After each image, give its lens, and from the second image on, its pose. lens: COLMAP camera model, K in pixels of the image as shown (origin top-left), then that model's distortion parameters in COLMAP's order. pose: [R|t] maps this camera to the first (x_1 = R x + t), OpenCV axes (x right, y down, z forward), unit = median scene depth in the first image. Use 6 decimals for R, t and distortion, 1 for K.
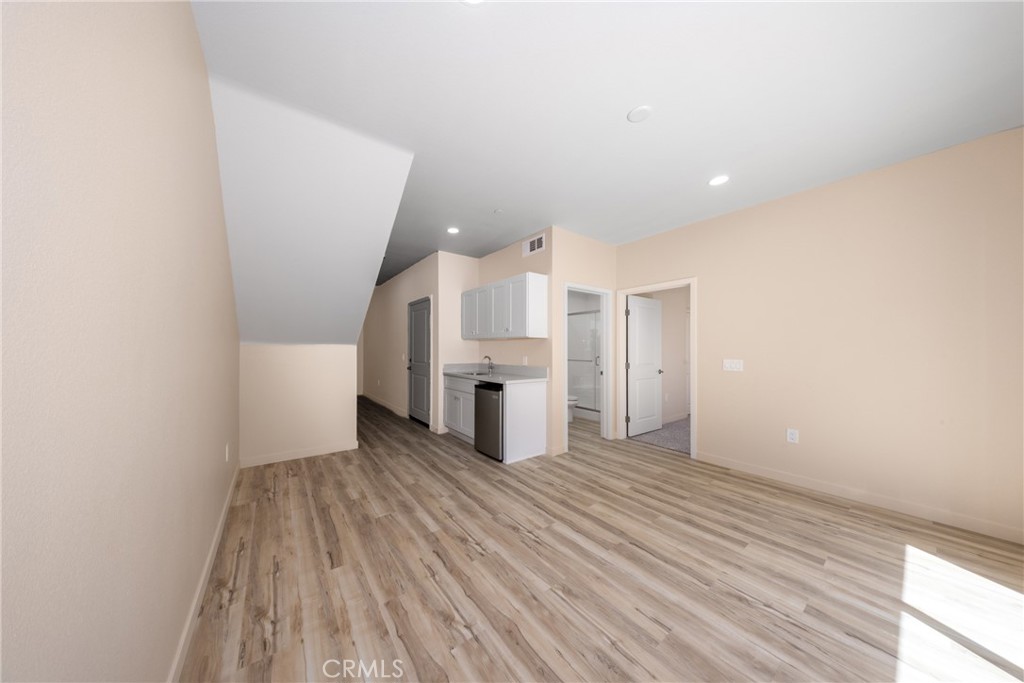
lens RADIAL K [[311.5, 0, 510.3], [0, 311.5, 346.3], [0, 0, 1]] dist [-0.000342, -0.000045]
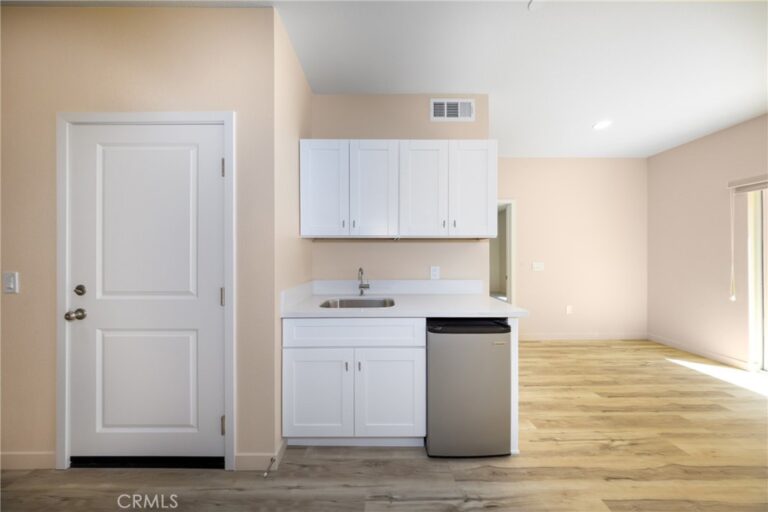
lens RADIAL K [[220.4, 0, 384.0], [0, 220.4, 256.0], [0, 0, 1]] dist [0.000018, 0.000013]
pose [[0.608554, -0.009099, 0.793461, -0.687625], [0.000342, 0.999937, 0.011205, 0.007967], [-0.793513, -0.006547, 0.608518, 1.337460]]
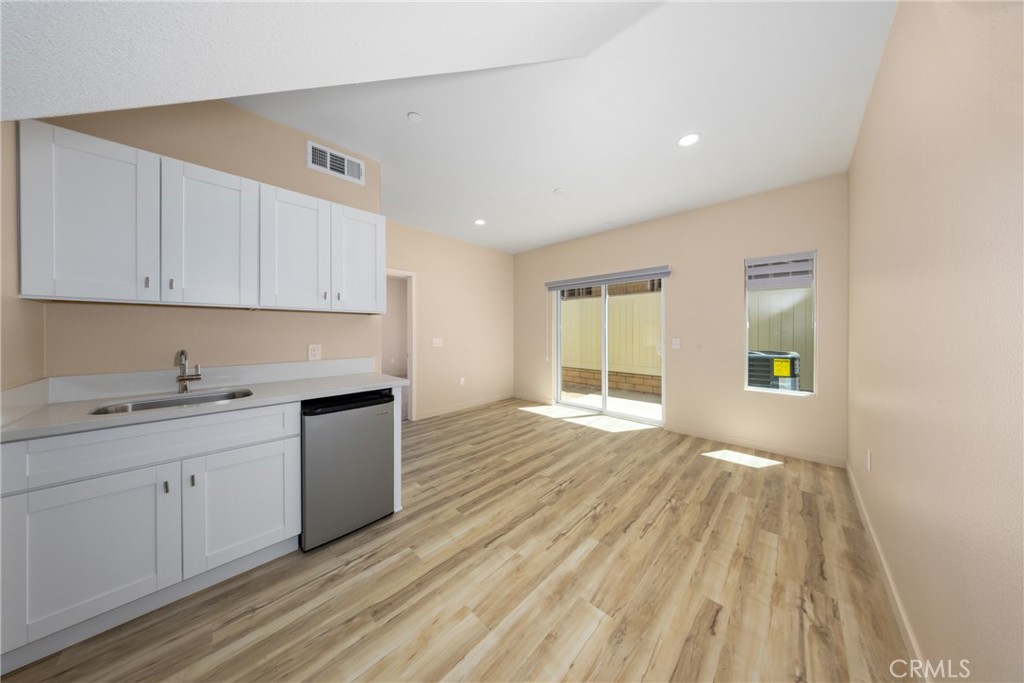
lens RADIAL K [[296.3, 0, 512.2], [0, 296.3, 331.1], [0, 0, 1]] dist [-0.000784, -0.000074]
pose [[-0.146774, -0.008078, 0.989137, -0.915414], [-0.004648, 0.999961, 0.007477, 0.005456], [-0.989159, -0.003500, -0.146806, 1.216373]]
